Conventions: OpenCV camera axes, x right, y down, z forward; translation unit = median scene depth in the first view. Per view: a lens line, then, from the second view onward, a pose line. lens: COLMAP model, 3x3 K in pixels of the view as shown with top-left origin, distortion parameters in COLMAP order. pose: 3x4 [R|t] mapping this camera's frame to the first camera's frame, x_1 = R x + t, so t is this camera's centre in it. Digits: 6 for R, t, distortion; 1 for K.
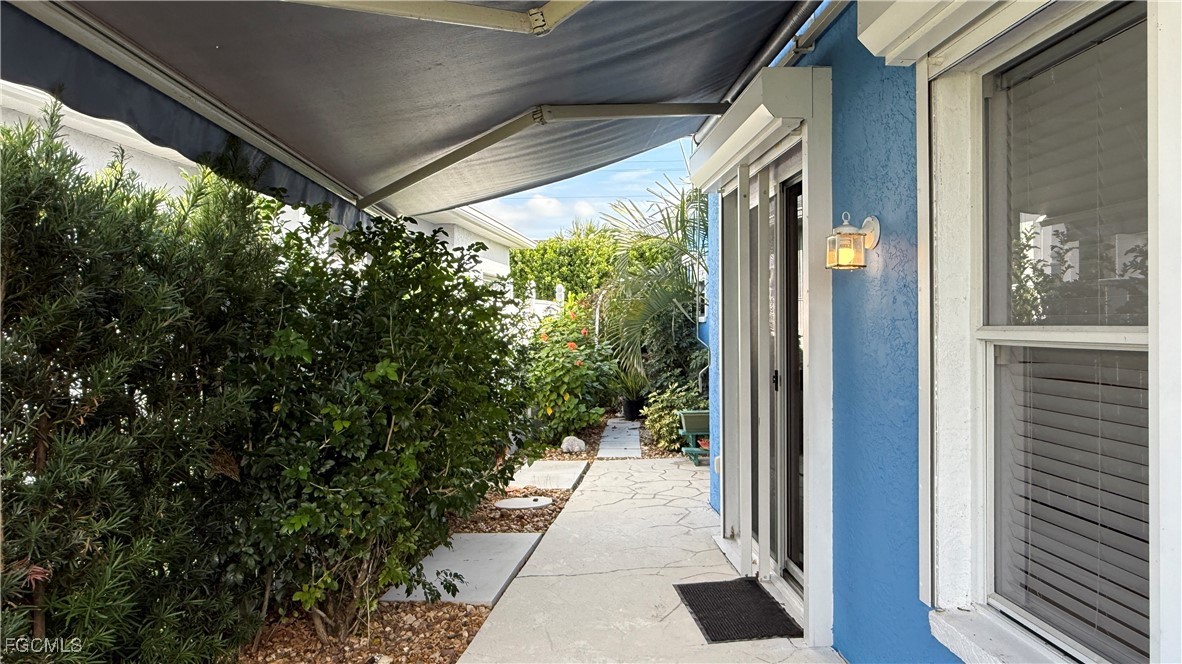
lens RADIAL K [[752.1, 0, 586.2], [0, 752.1, 335.5], [0, 0, 1]] dist [-0.020862, 0.012351]
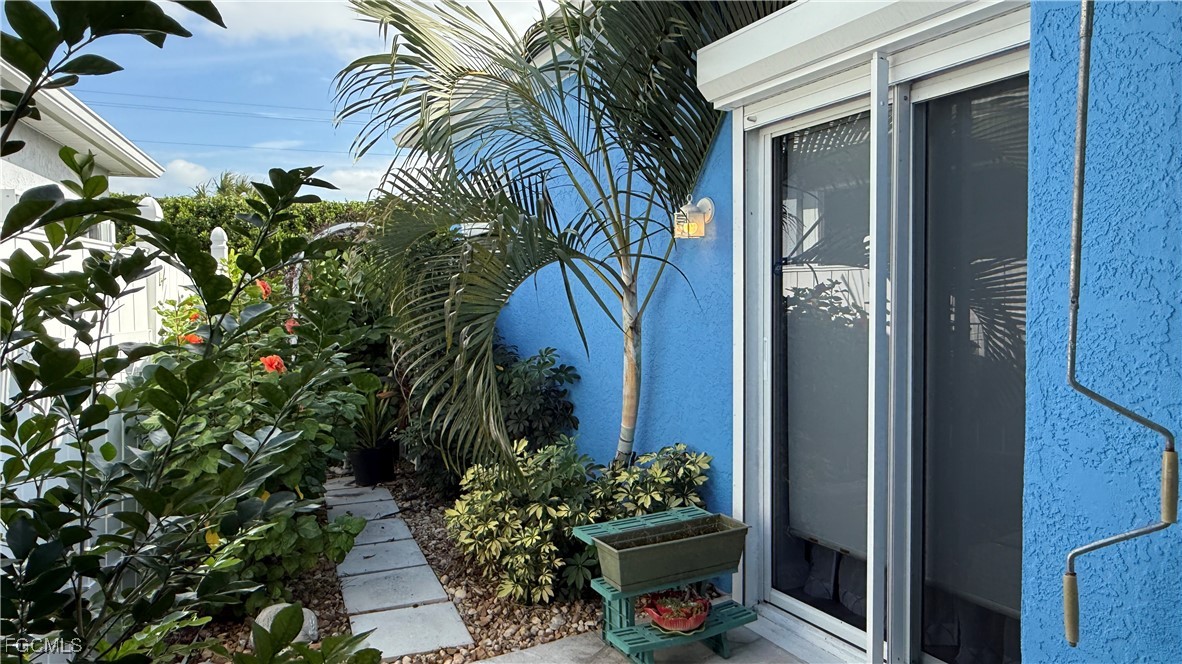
lens RADIAL K [[752.1, 0, 587.0], [0, 752.1, 331.5], [0, 0, 1]] dist [-0.020862, 0.012351]
pose [[0.901046, -0.011578, 0.433569, -0.100252], [0.003808, 0.999816, 0.018785, -0.024774], [-0.433706, -0.015275, 0.900925, 1.420014]]
